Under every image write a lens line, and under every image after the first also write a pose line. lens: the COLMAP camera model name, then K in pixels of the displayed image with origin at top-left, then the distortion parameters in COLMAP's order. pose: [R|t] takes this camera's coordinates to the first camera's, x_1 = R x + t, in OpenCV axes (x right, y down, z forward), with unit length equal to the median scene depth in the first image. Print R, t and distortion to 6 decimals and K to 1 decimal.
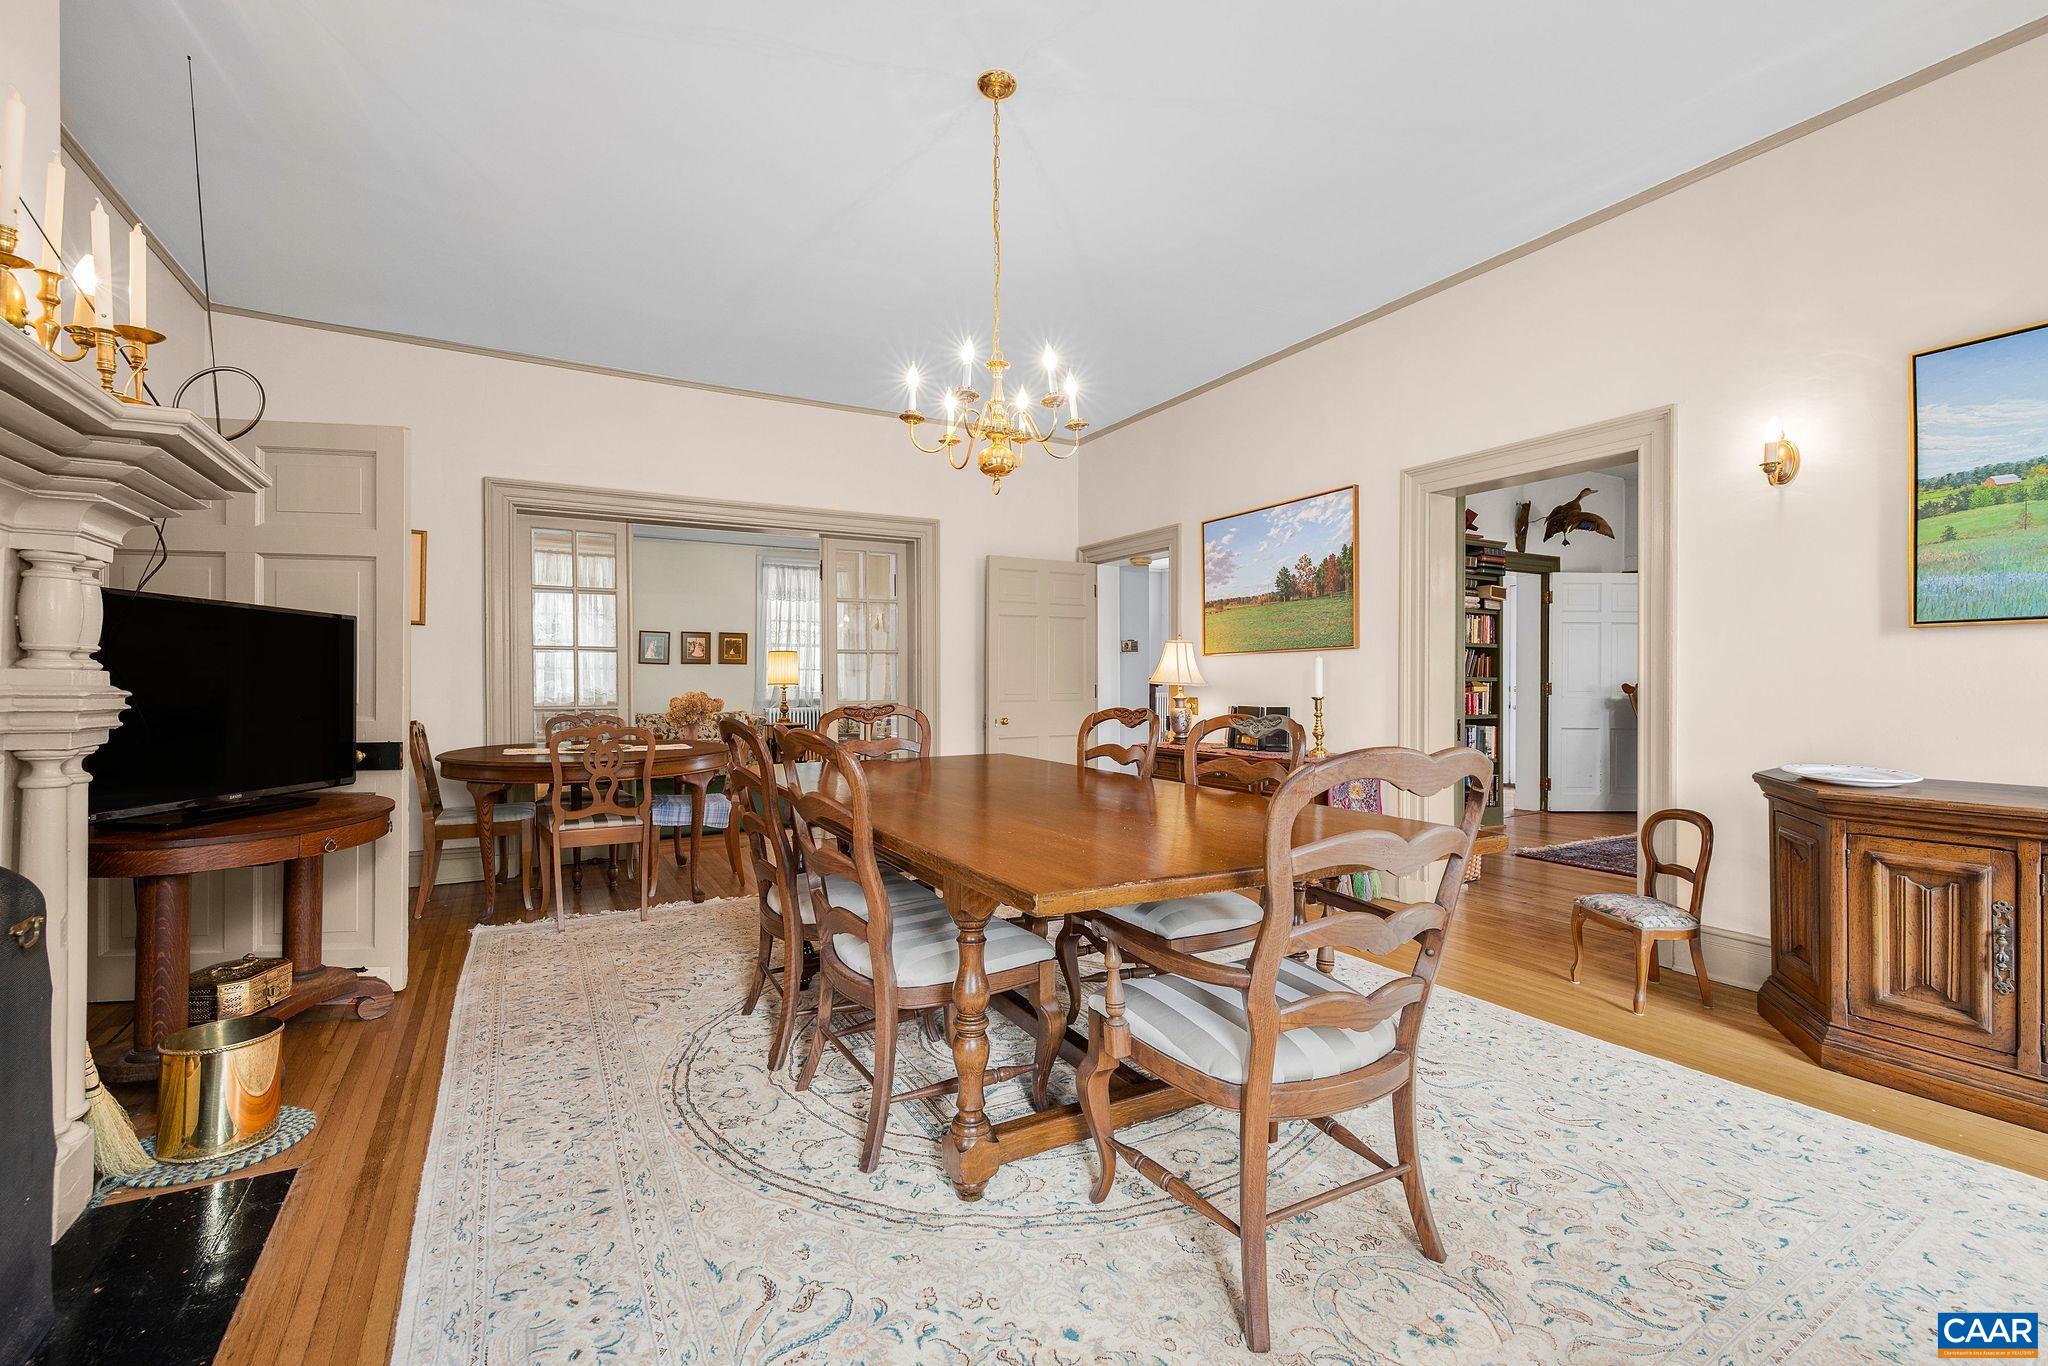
lens RADIAL K [[864.6, 0, 1014.1], [0, 864.6, 684.1], [0, 0, 1]] dist [-0.002242, -0.000489]
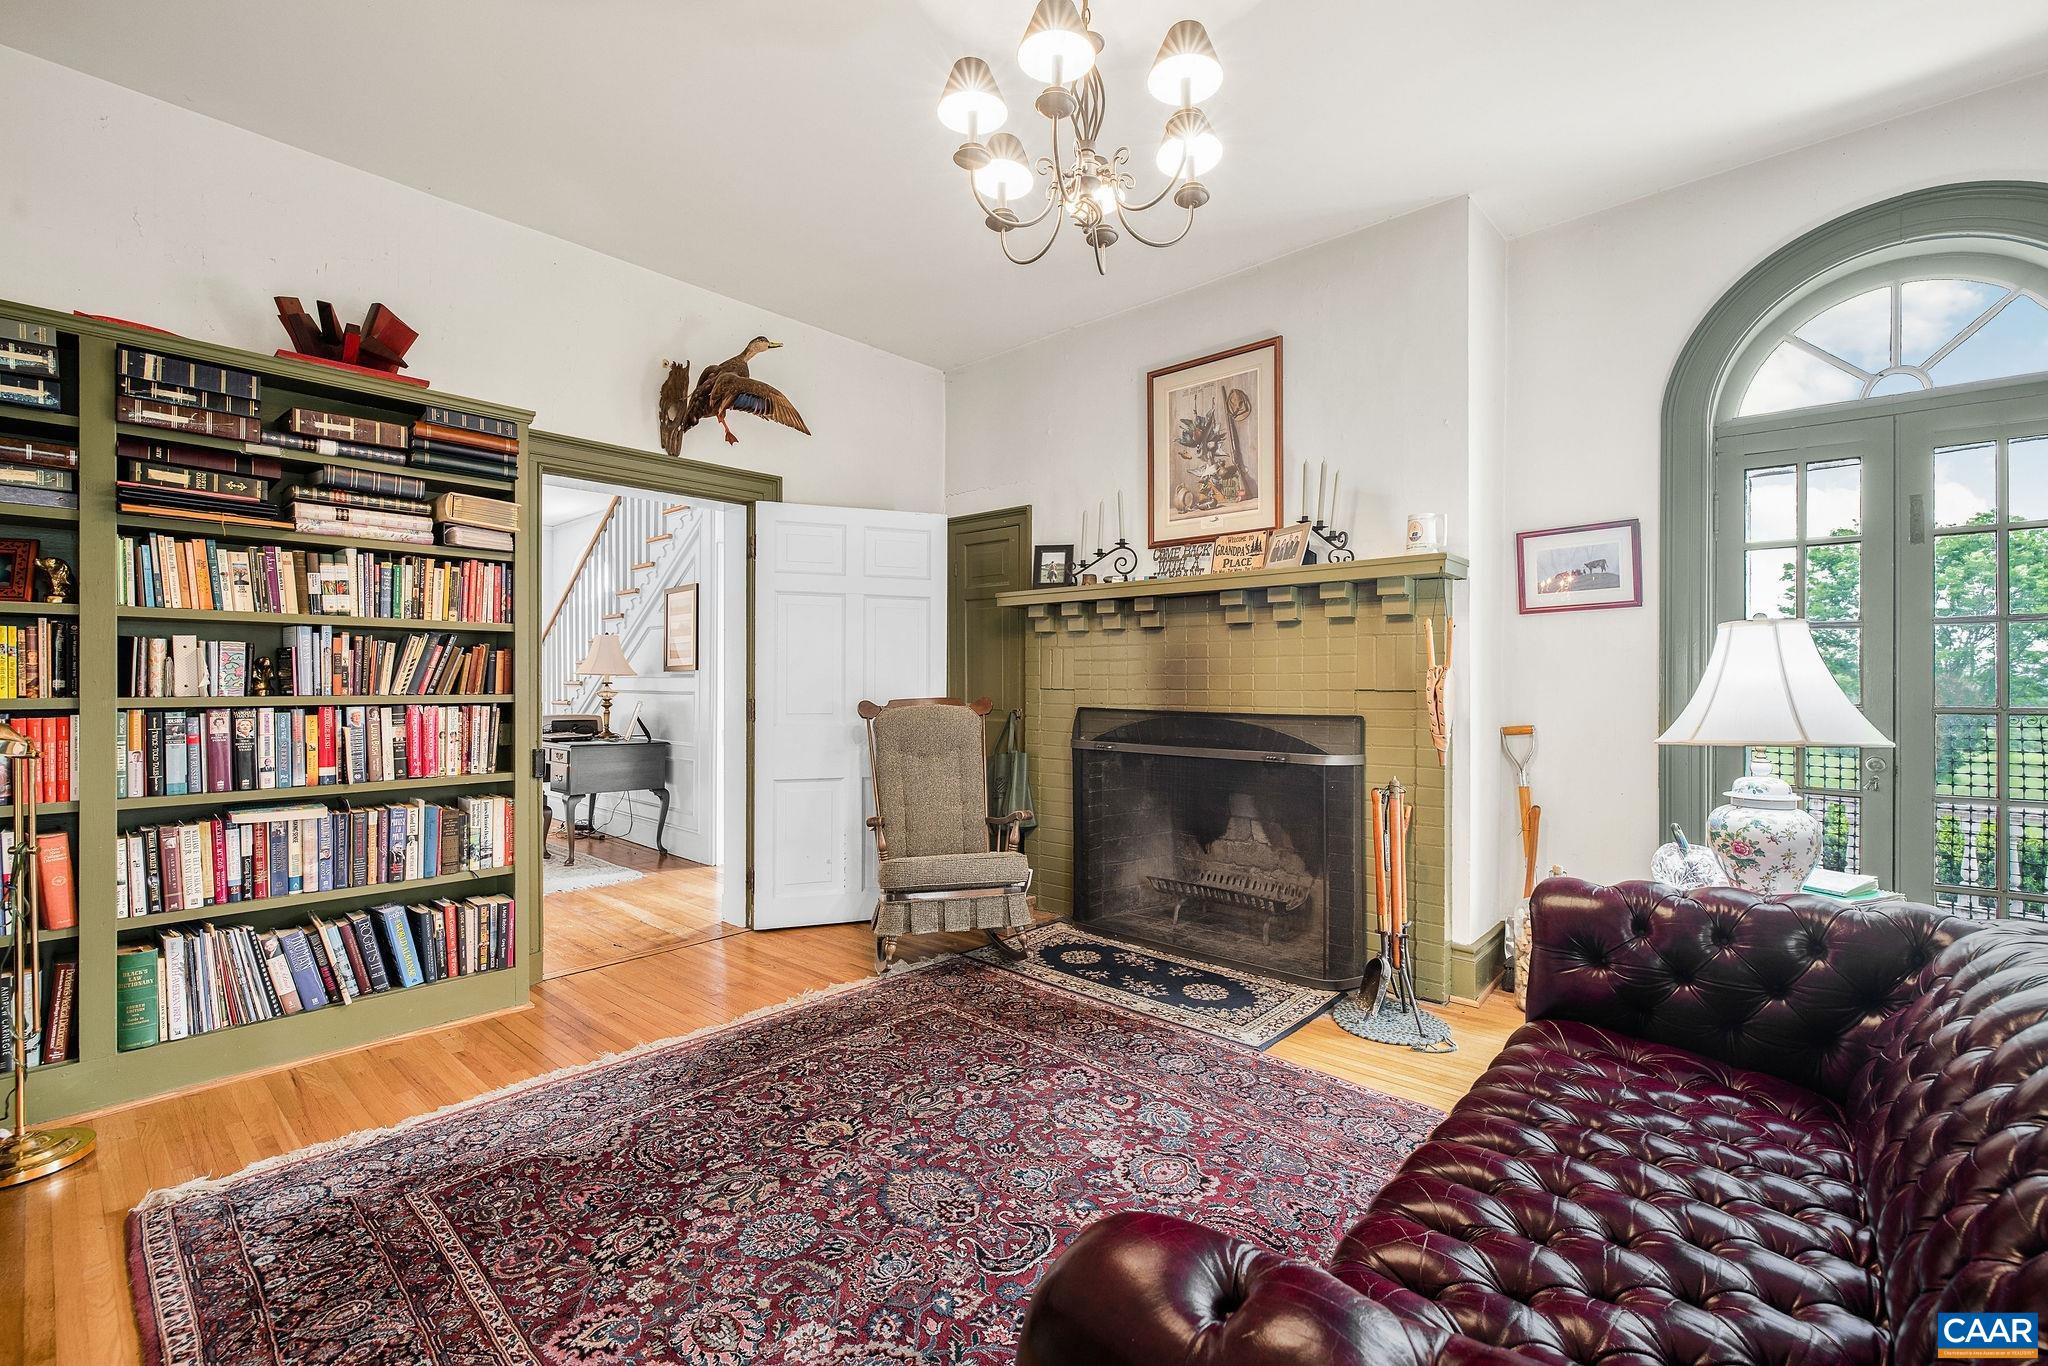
lens RADIAL K [[864.6, 0, 1024.2], [0, 864.6, 676.7], [0, 0, 1]] dist [-0.002242, -0.000489]
pose [[0.947701, -0.001649, 0.319155, 0.642412], [0.001573, 0.999999, 0.000496, -0.017106], [-0.319155, 0.000032, 0.947703, 0.441554]]
